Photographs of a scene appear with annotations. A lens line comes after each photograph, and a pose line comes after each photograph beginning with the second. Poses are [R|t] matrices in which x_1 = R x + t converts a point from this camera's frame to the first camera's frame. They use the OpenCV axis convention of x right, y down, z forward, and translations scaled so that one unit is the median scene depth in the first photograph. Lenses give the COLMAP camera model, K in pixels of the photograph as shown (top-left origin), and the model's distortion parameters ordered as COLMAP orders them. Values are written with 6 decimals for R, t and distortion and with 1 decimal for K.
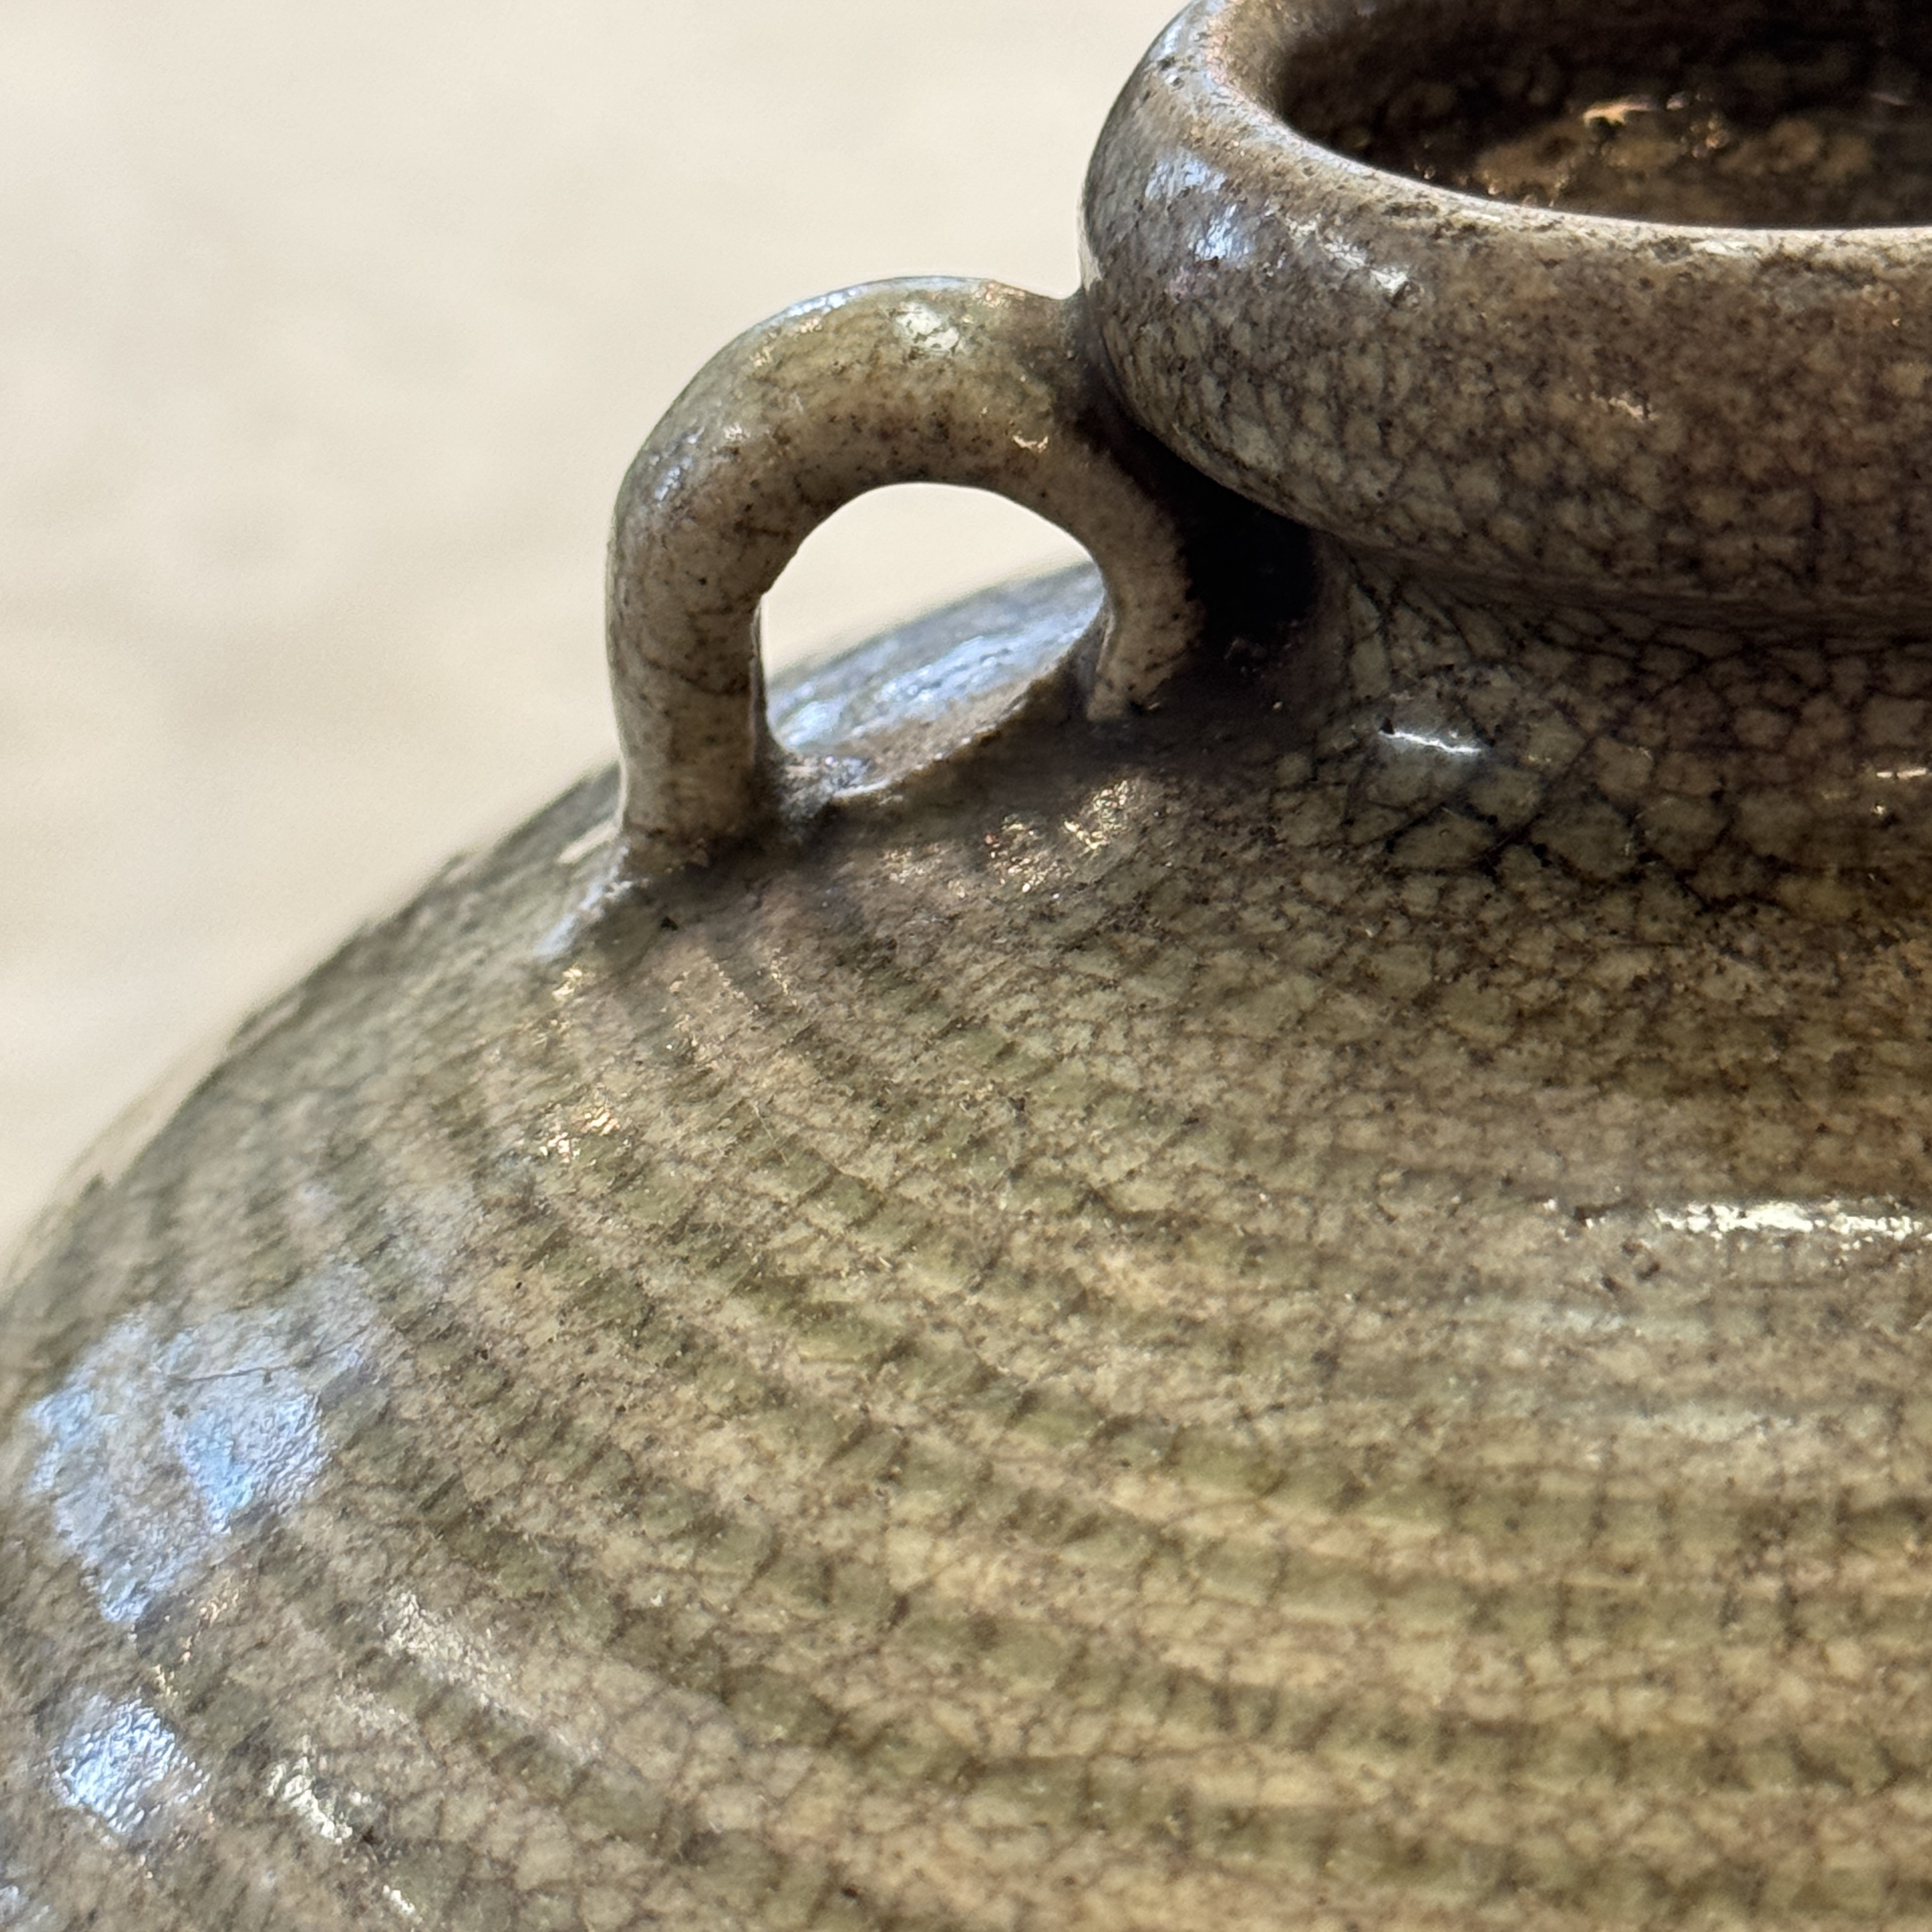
lens RADIAL K [[5962.7, 0, 959.4], [0, 5962.7, 965.1], [0, 0, 1]] dist [0.142252, 0.000000]
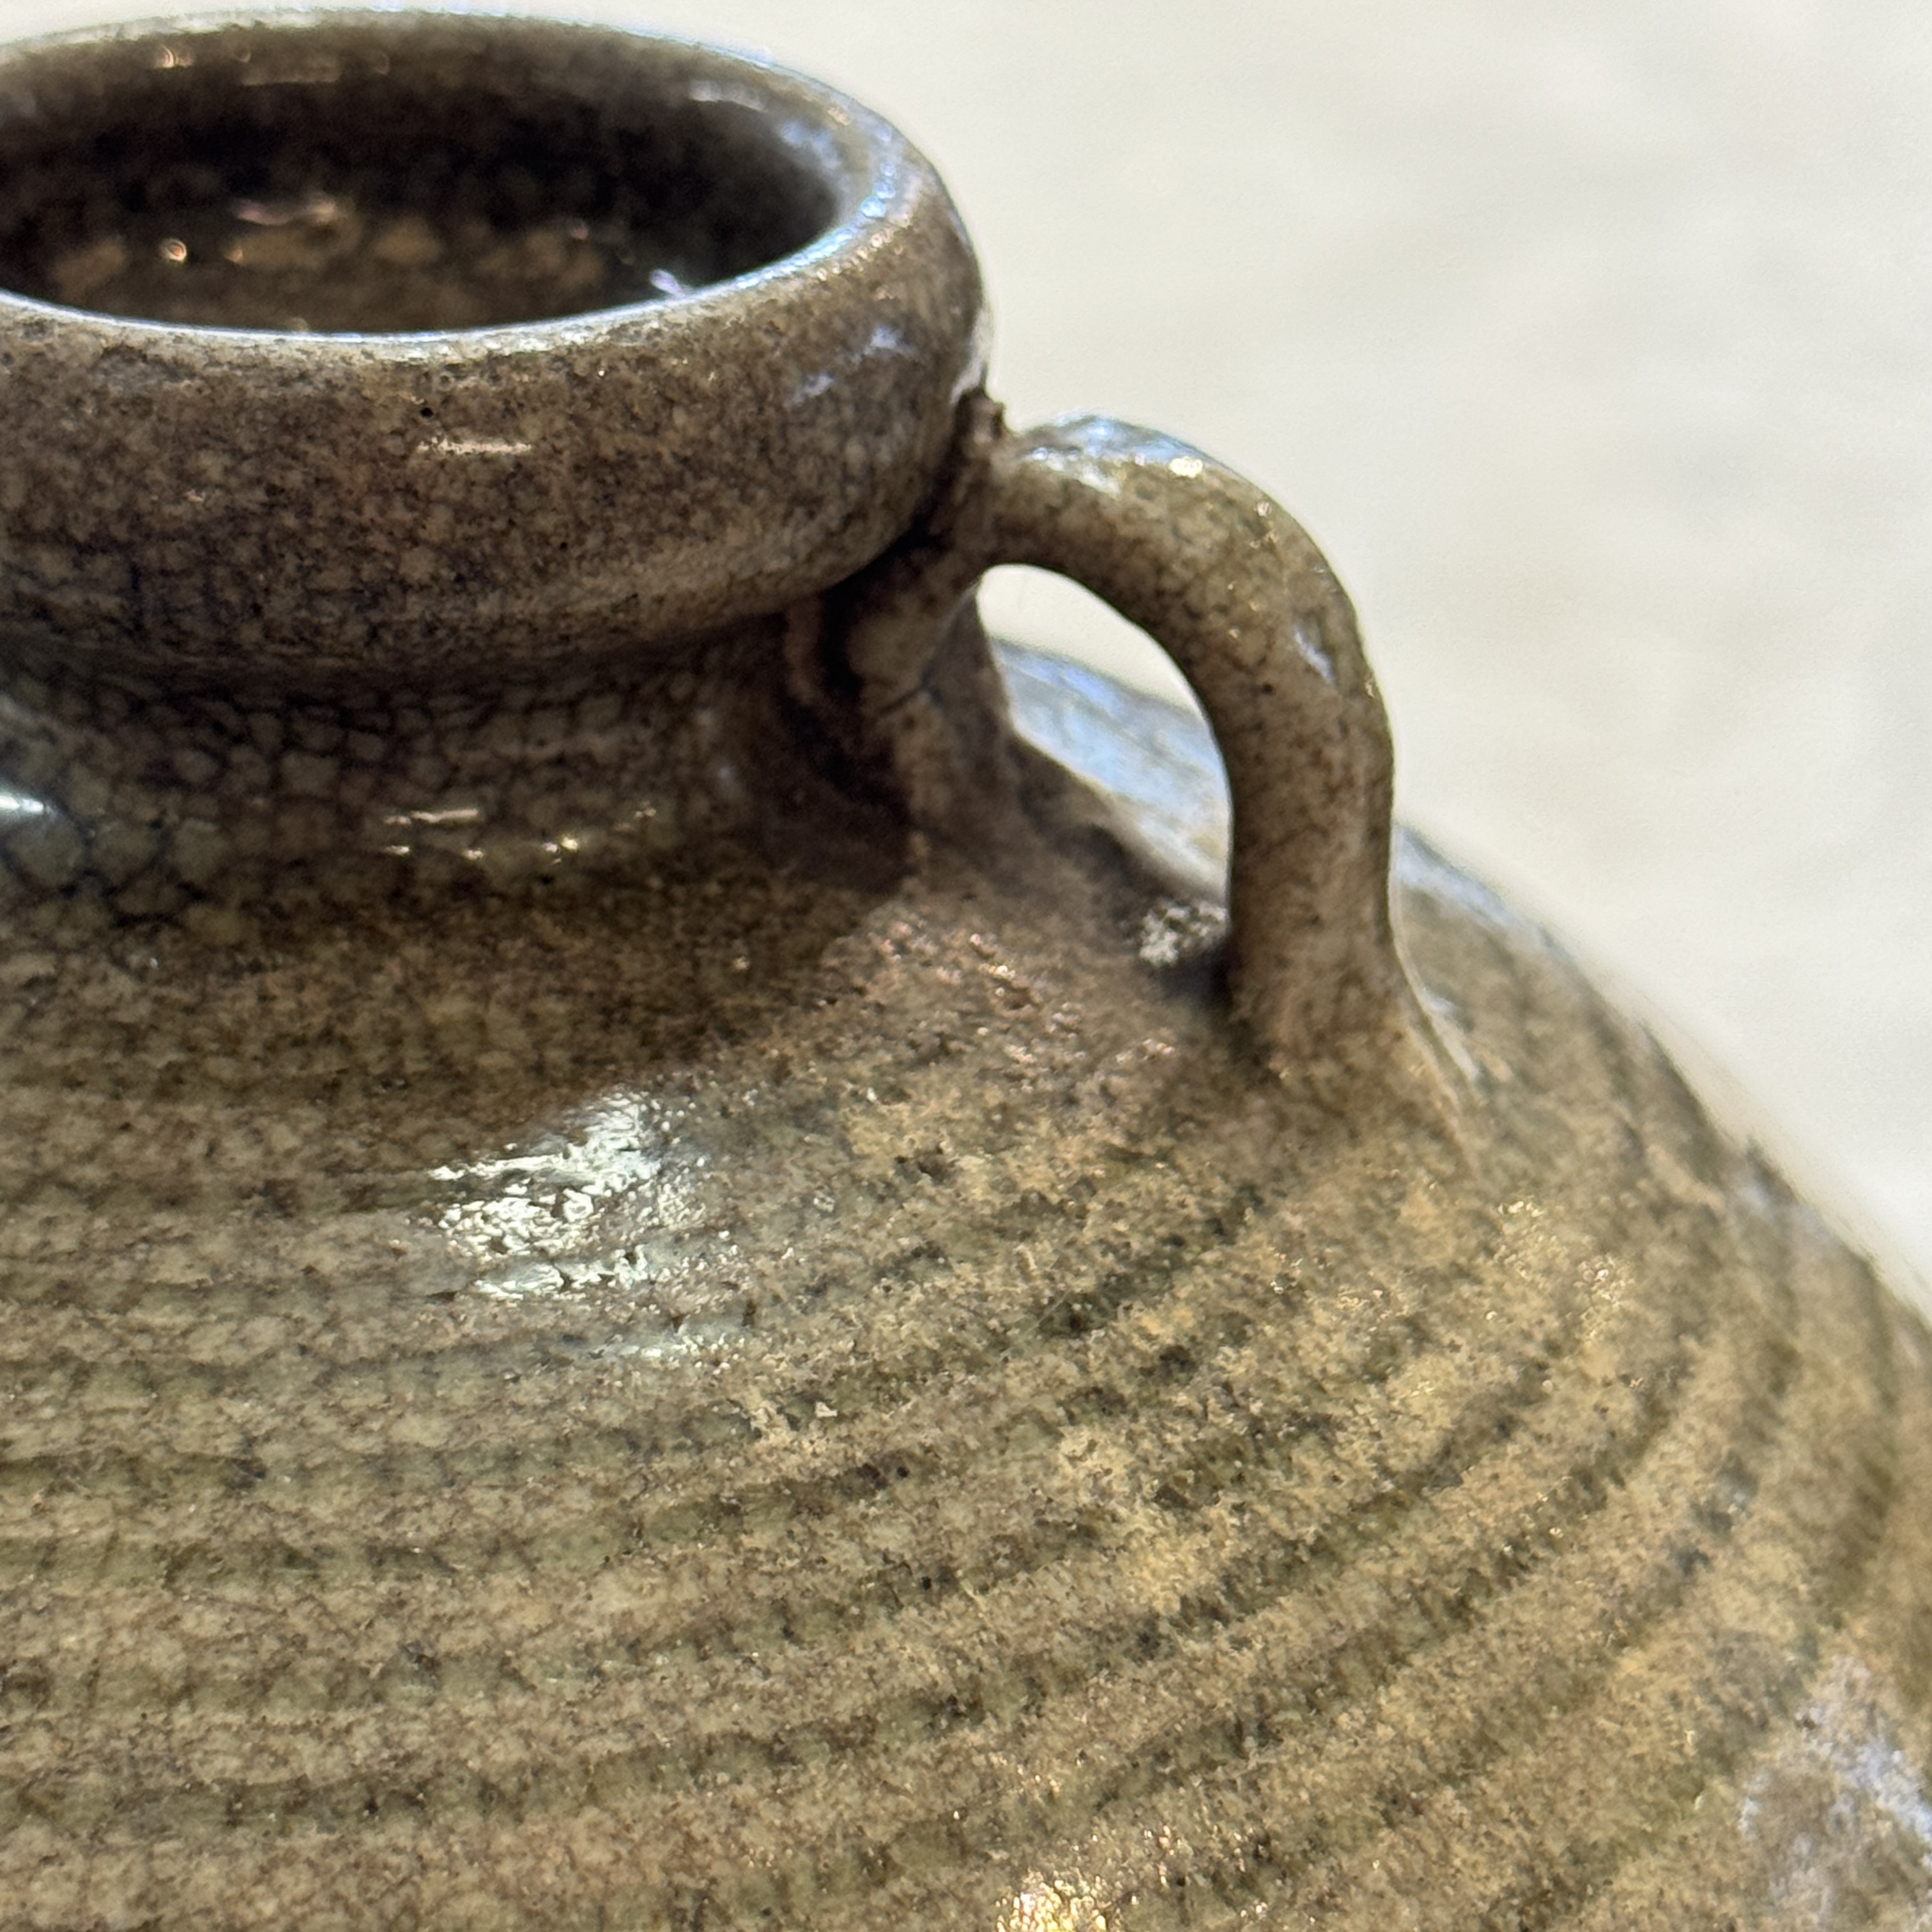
lens RADIAL K [[5962.7, 0, 969.1], [0, 5962.7, 963.3], [0, 0, 1]] dist [0.142252, 0.000000]
pose [[0.983214, 0.107436, -0.147473, 0.469757], [-0.107967, 0.994145, 0.004417, -0.025451], [0.147084, 0.011579, 0.989056, -0.083864]]
